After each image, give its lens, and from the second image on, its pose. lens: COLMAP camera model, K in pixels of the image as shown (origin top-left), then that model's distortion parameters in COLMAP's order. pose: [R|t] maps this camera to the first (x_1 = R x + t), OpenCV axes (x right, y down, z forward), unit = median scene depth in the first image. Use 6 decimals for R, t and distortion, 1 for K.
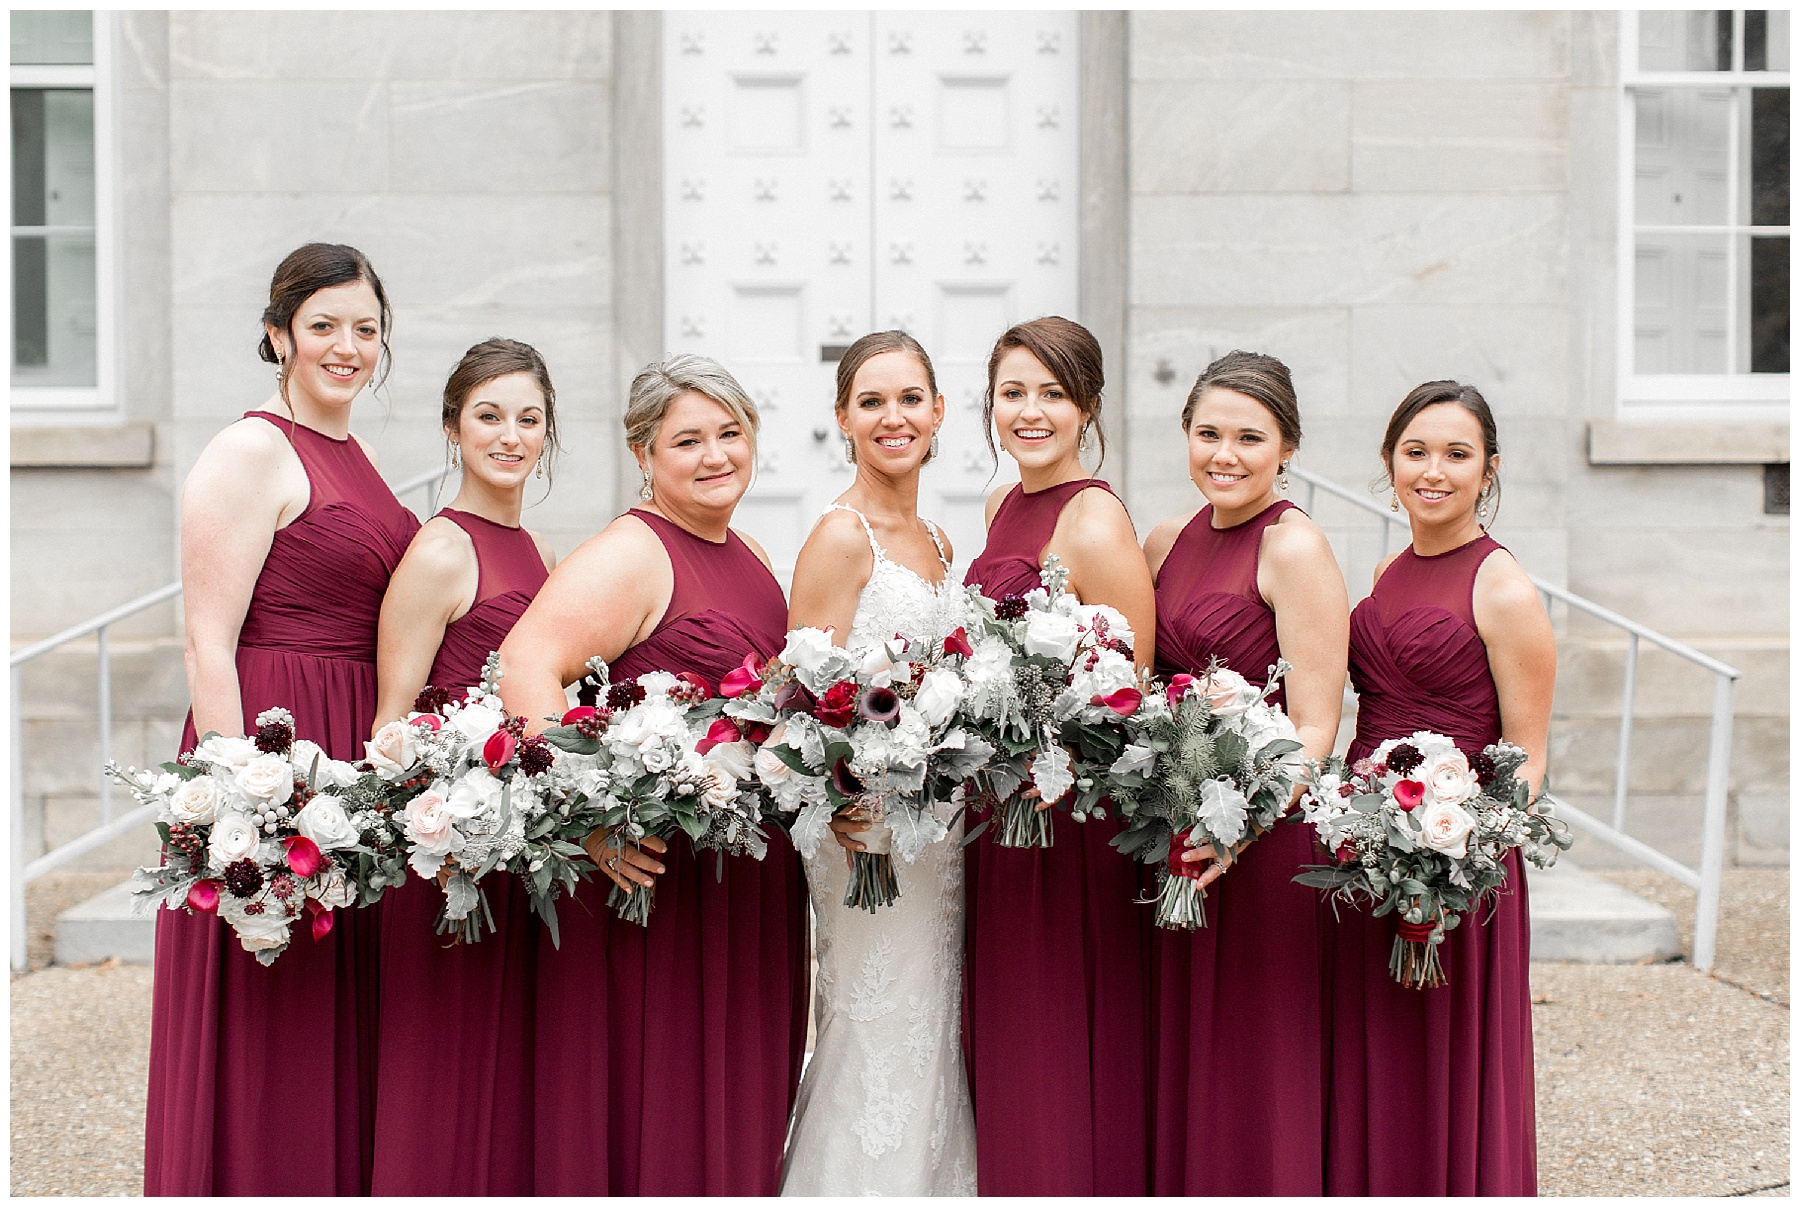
lens RADIAL K [[2666.0, 0, 874.5], [0, 2666.0, 610.0], [0, 0, 1]] dist [0.031067, 0.000000]
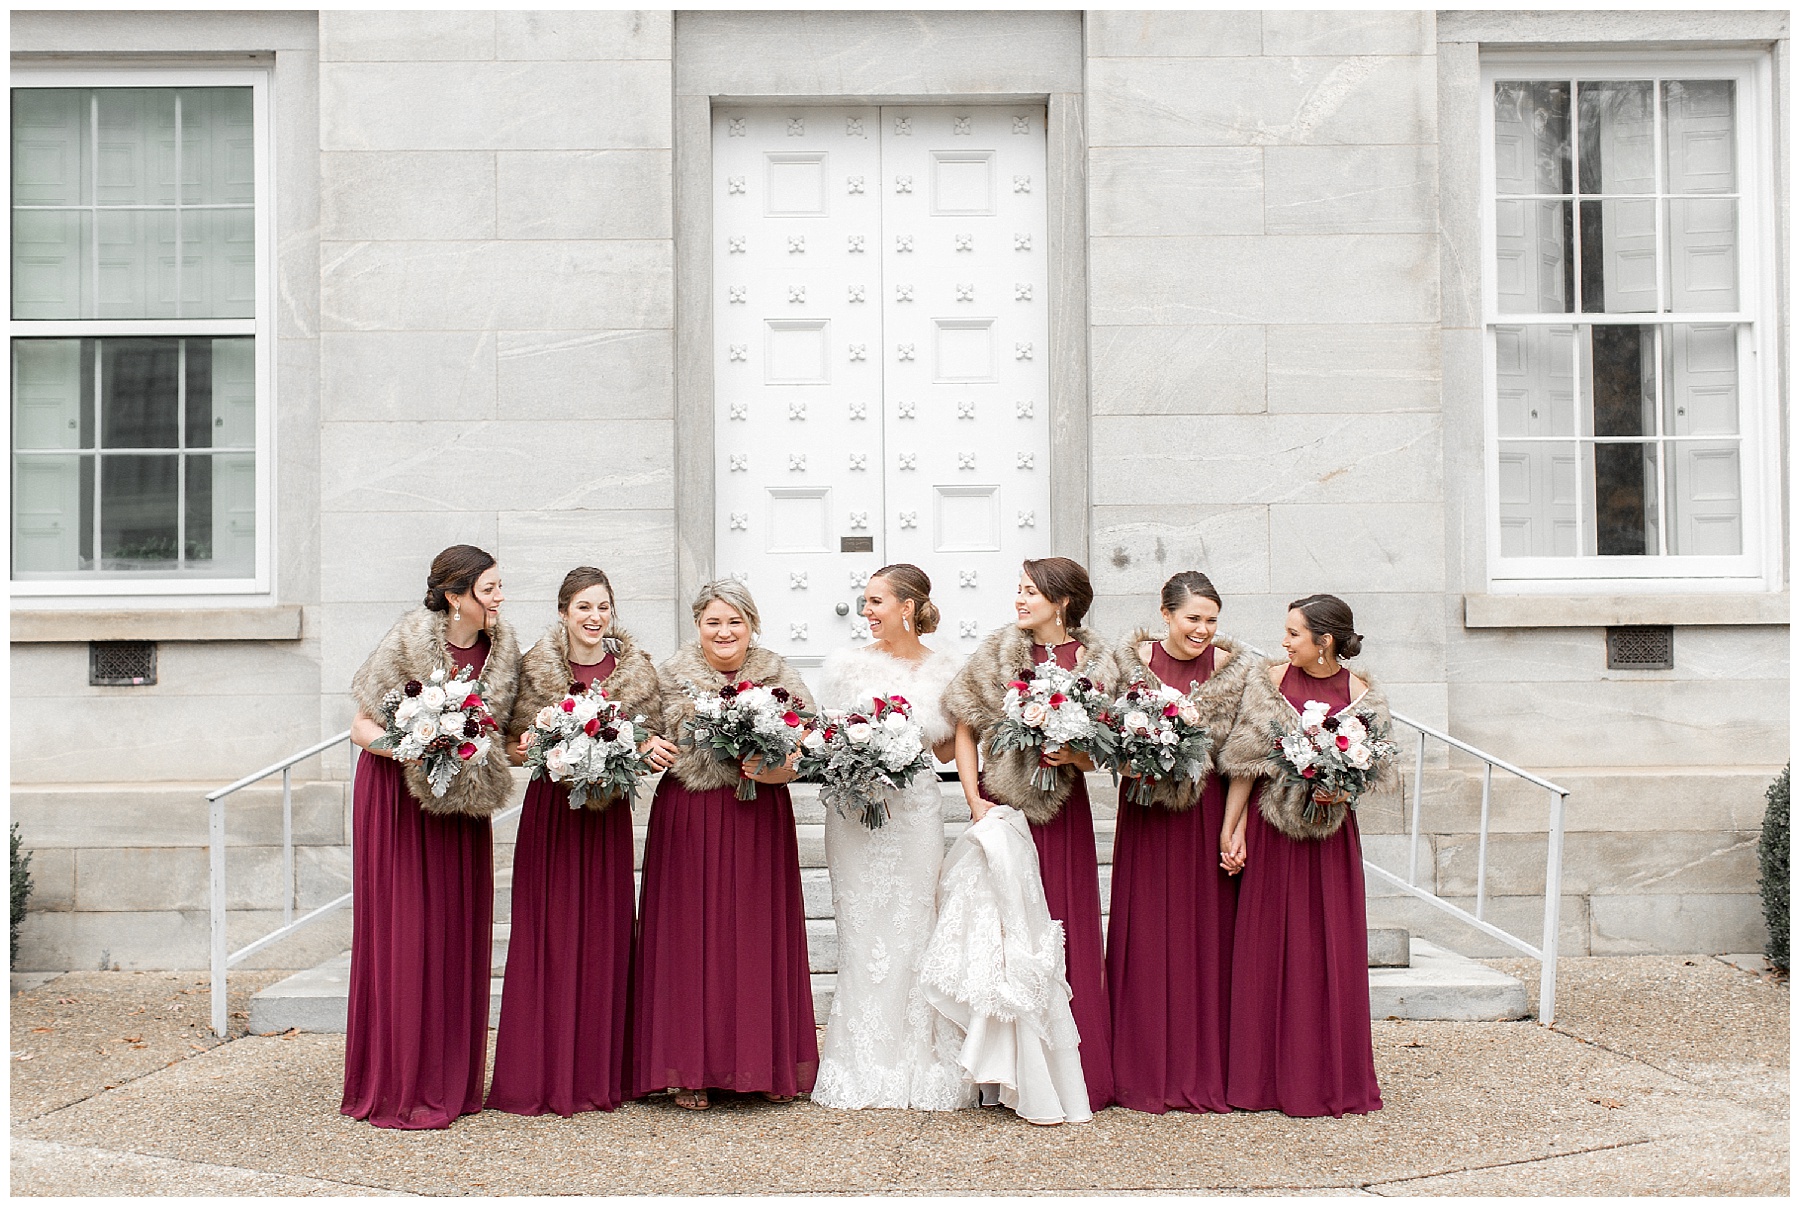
lens RADIAL K [[2666.0, 0, 908.9], [0, 2666.0, 595.5], [0, 0, 1]] dist [0.031067, 0.000000]
pose [[0.999827, -0.008324, 0.016659, -0.010411], [0.009429, 0.997685, -0.067351, 0.010987], [-0.016060, 0.067497, 0.997590, -0.232600]]
